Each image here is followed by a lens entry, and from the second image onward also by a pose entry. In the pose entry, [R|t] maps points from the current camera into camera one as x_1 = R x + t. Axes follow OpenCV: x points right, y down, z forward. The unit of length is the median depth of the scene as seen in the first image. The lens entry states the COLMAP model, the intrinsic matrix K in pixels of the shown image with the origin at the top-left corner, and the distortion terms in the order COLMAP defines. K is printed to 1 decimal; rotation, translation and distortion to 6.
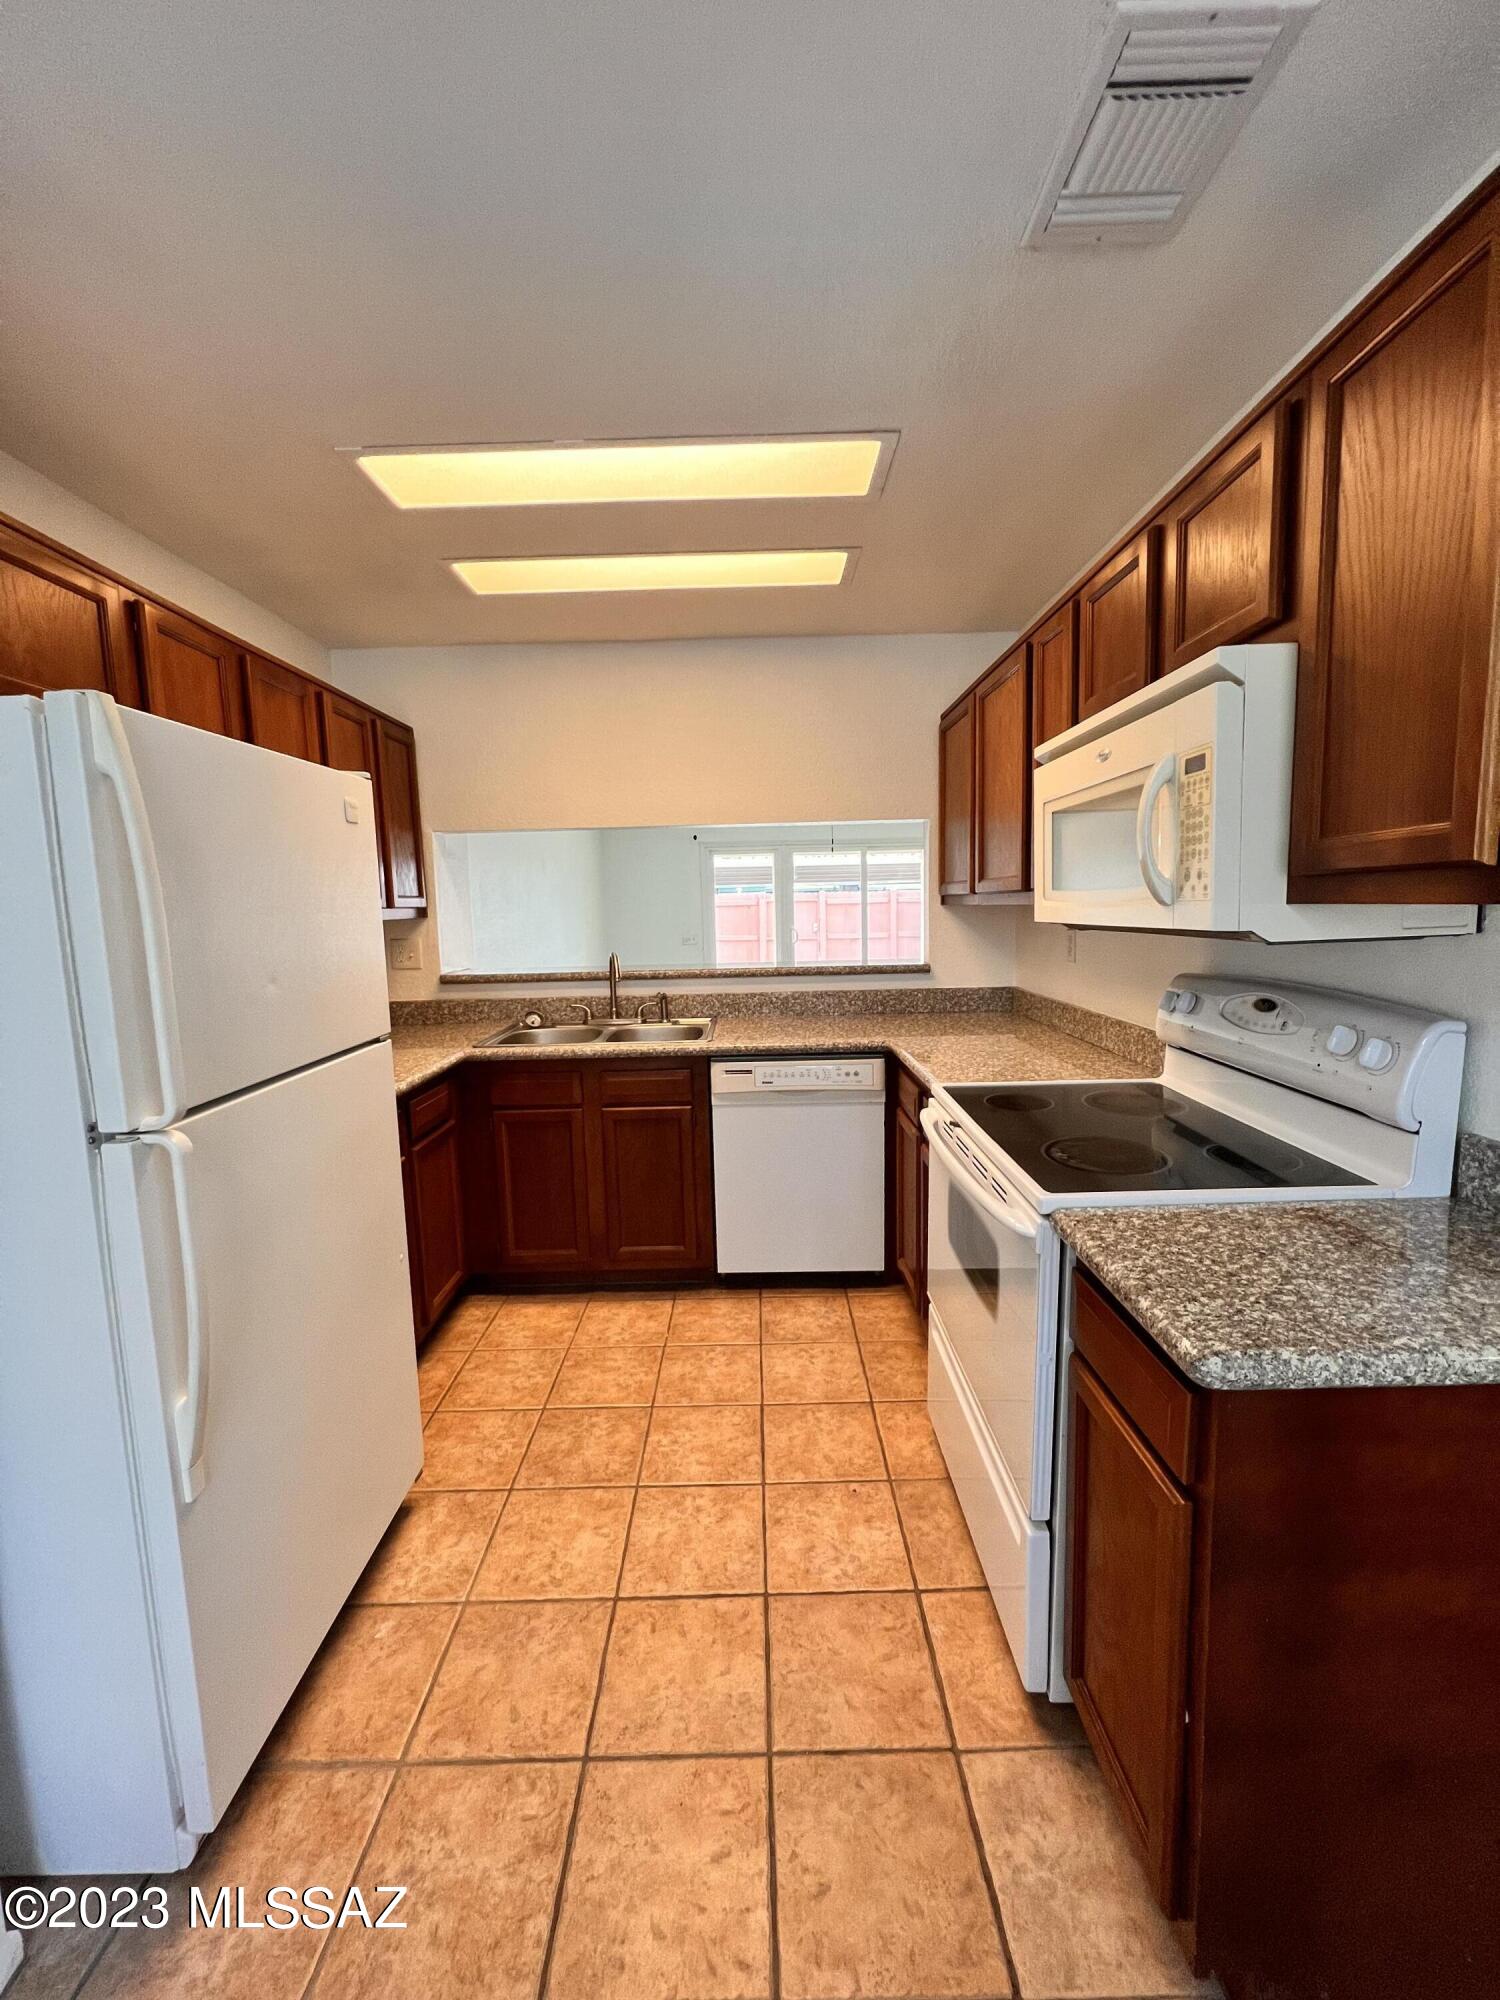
lens RADIAL K [[802.2, 0, 750.8], [0, 802.2, 993.2], [0, 0, 1]] dist [0.000453, 0.000032]
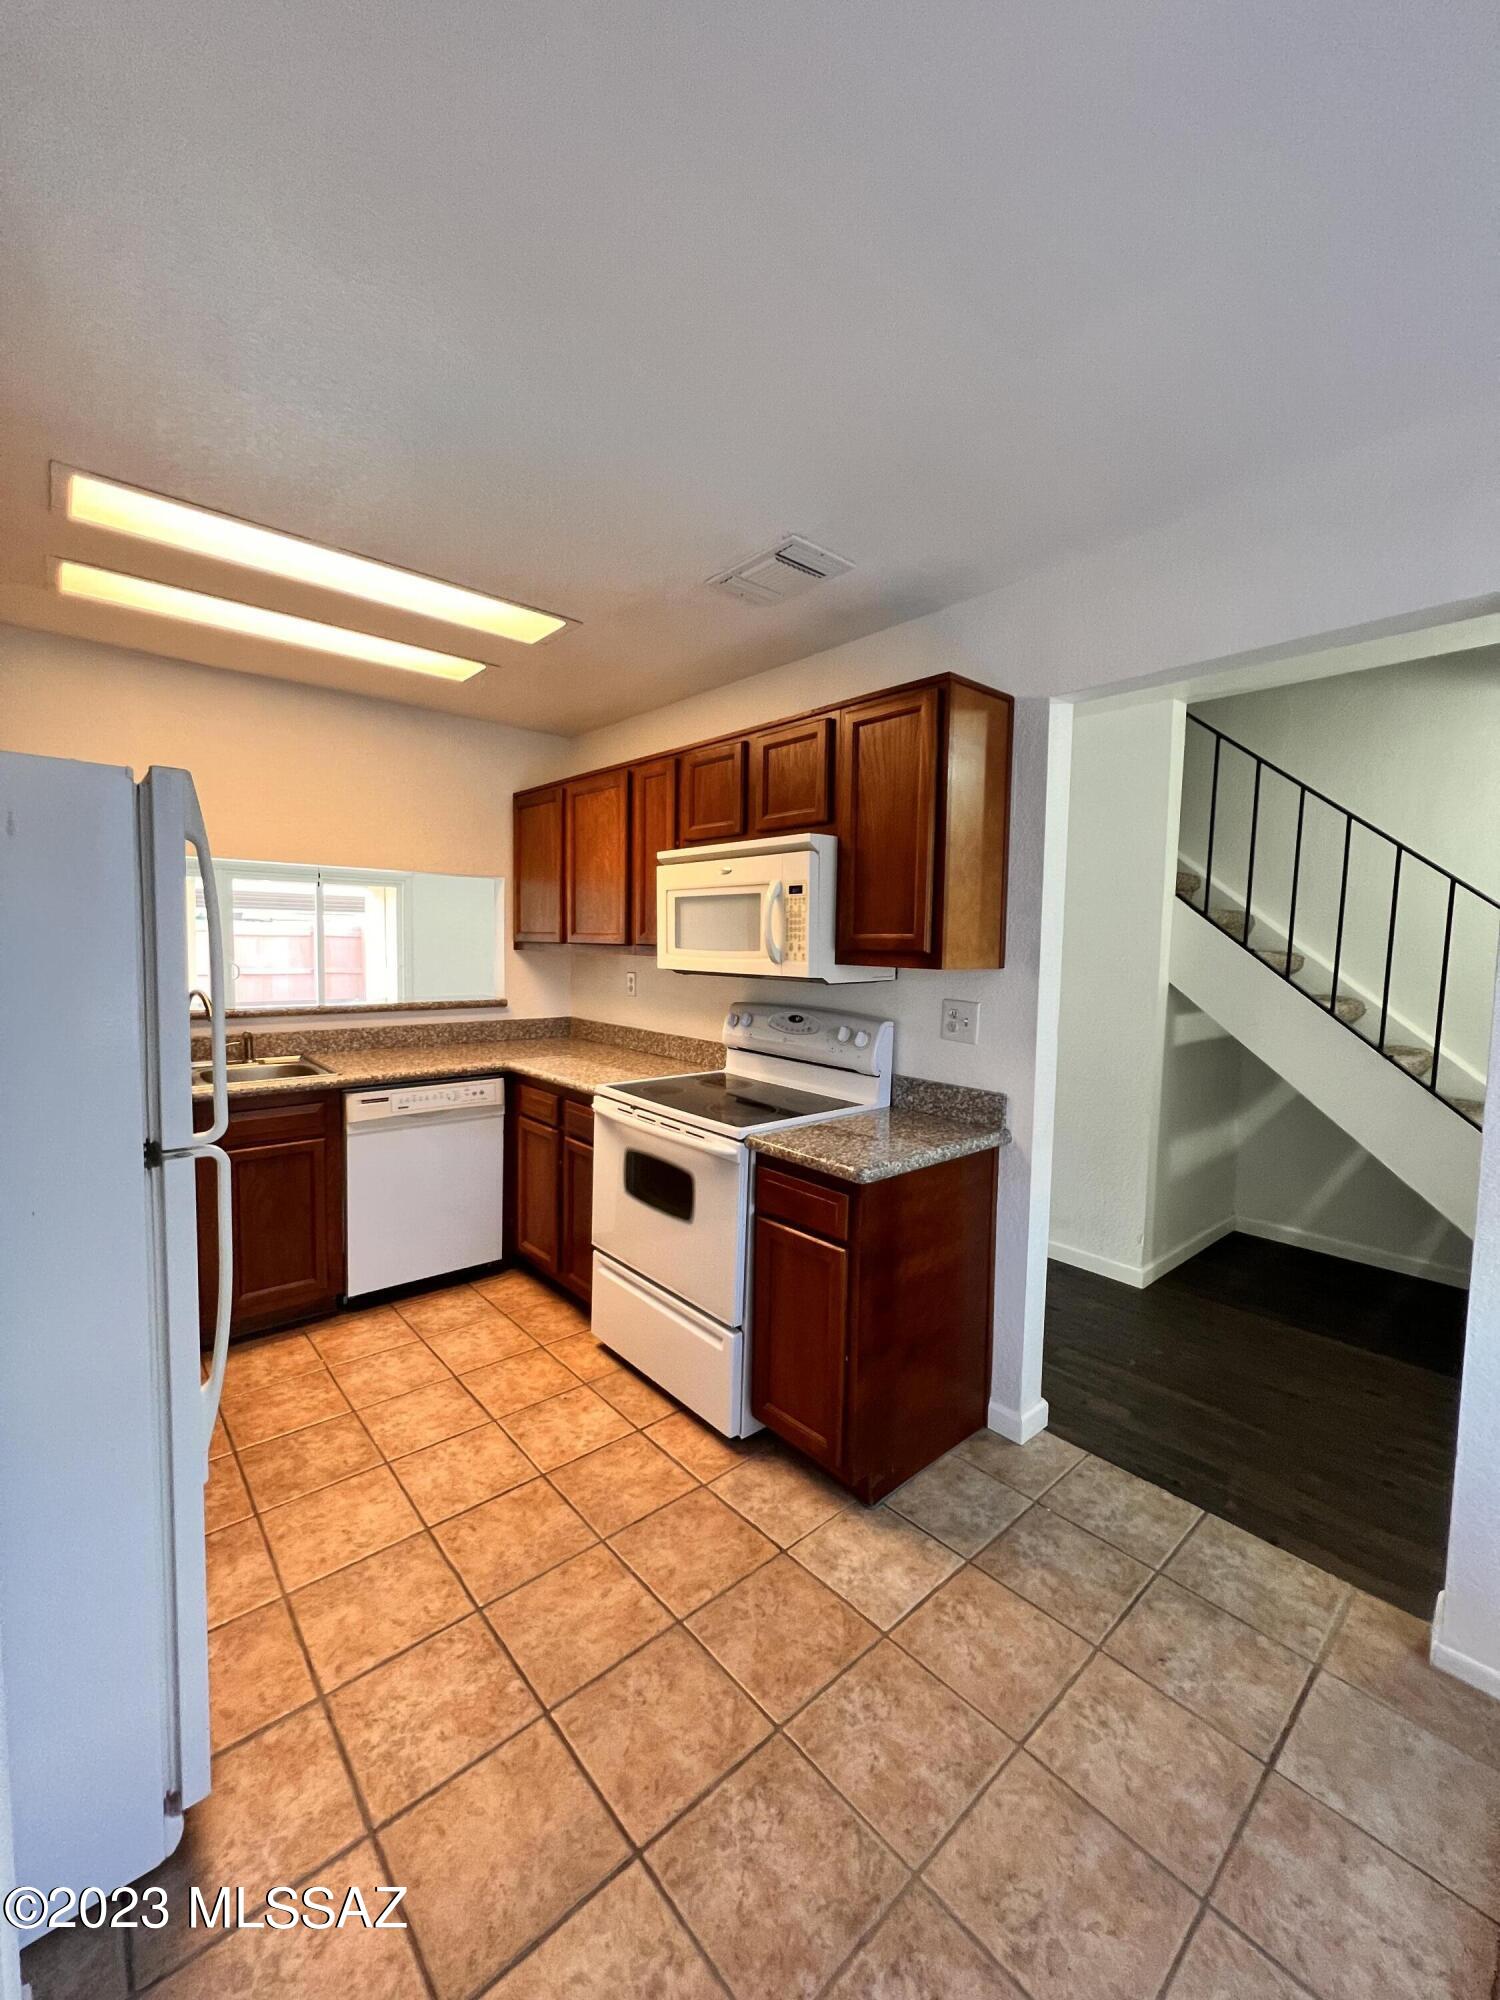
lens RADIAL K [[802.2, 0, 750.8], [0, 802.2, 993.2], [0, 0, 1]] dist [0.000453, 0.000032]
pose [[0.747835, -0.004988, 0.663866, -0.501906], [0.035615, 0.998833, -0.032615, 0.010261], [-0.662929, 0.048034, 0.747140, -0.212284]]
